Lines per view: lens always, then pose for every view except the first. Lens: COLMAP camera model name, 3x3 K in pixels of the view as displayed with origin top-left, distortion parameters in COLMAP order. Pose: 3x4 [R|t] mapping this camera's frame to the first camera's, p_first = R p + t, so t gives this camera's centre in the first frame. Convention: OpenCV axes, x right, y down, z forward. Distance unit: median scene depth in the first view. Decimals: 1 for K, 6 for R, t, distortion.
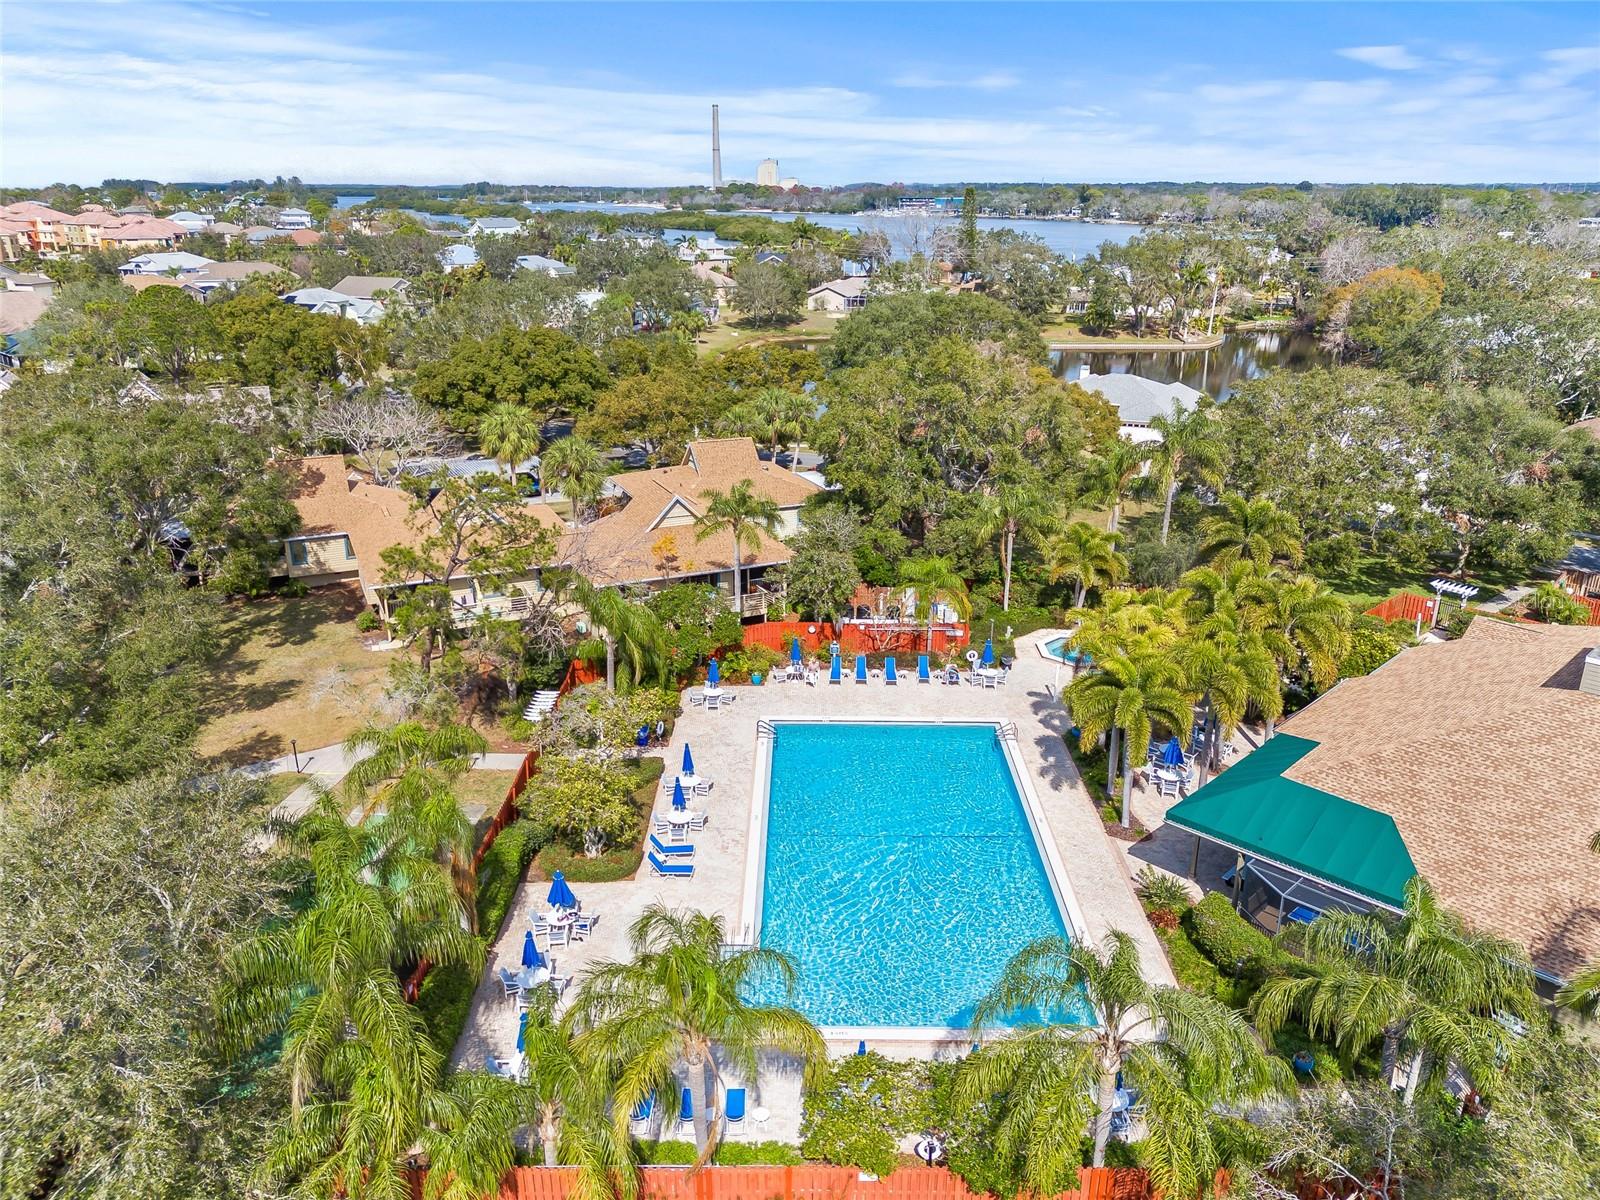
lens RADIAL K [[1159.8, 0, 808.2], [0, 1159.8, 602.9], [0, 0, 1]] dist [0.008684, -0.004289]
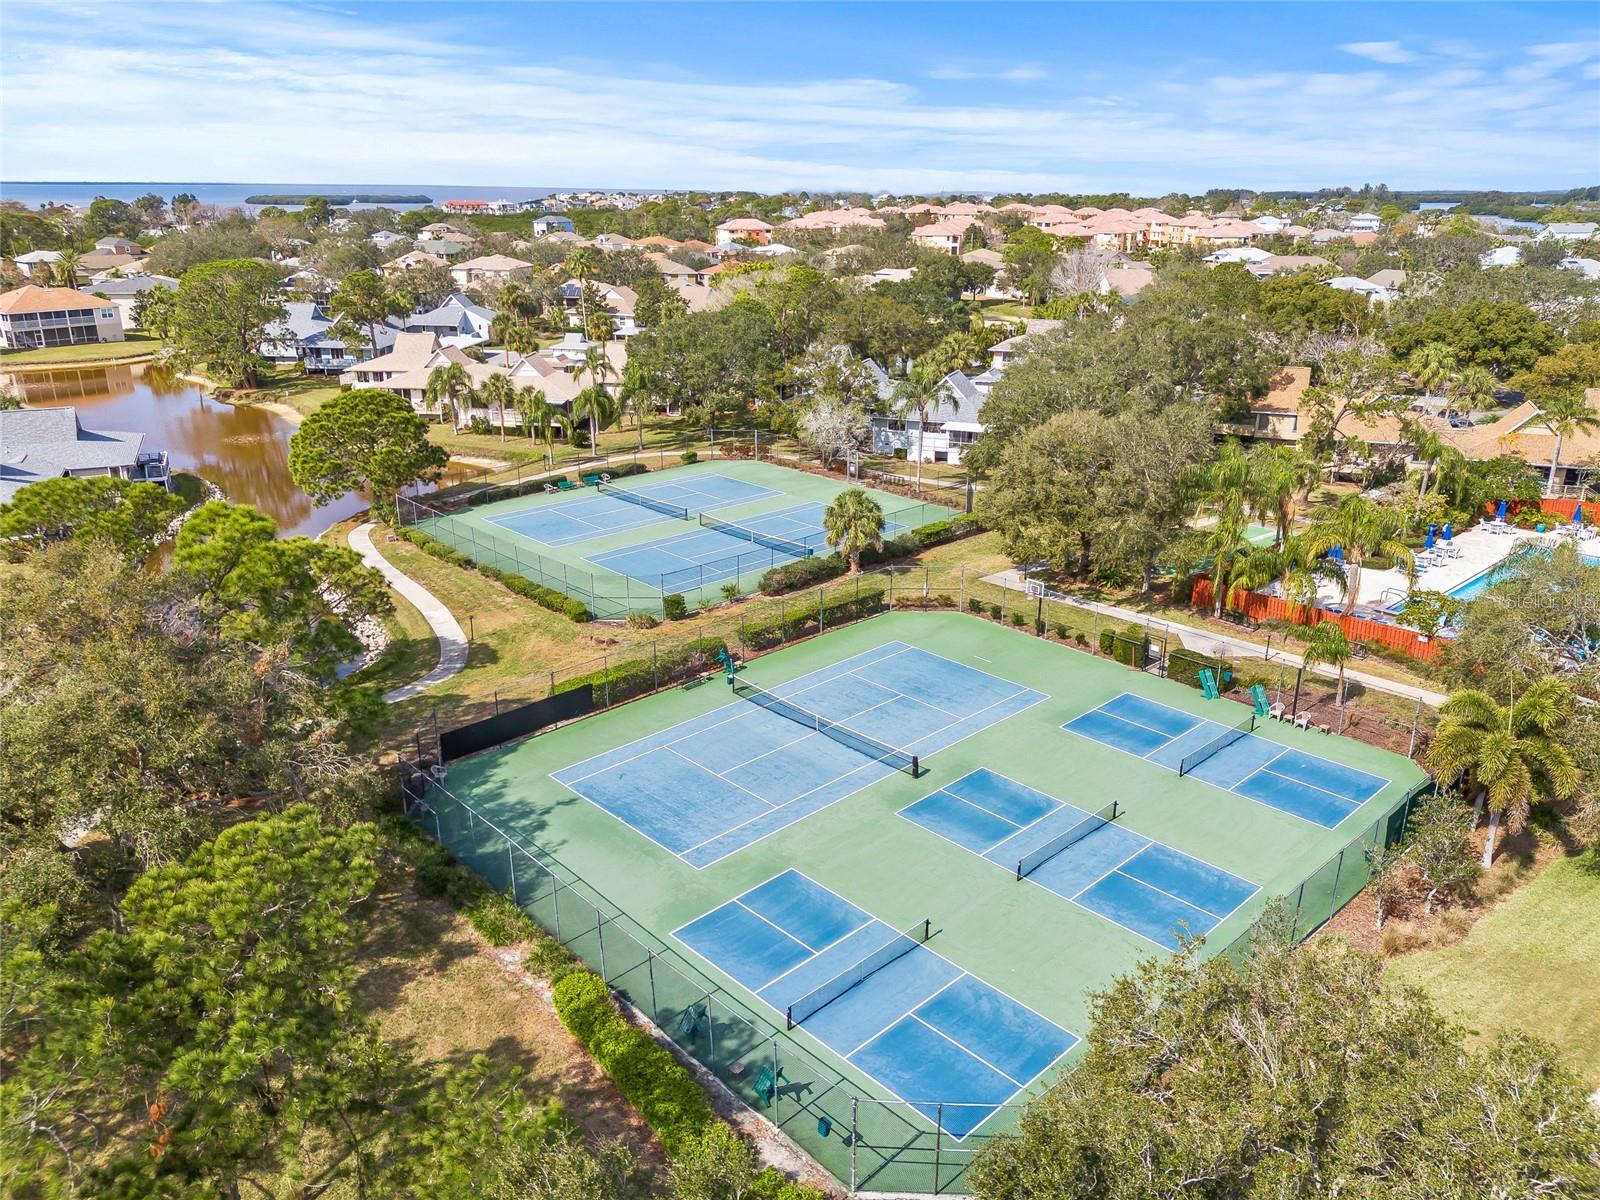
lens RADIAL K [[1159.8, 0, 797.4], [0, 1159.8, 601.0], [0, 0, 1]] dist [0.008684, -0.004289]
pose [[0.668032, 0.238738, -0.704796, 0.065670], [-0.244139, 0.965028, 0.095482, 0.041913], [0.702943, 0.108283, 0.702955, -0.112173]]
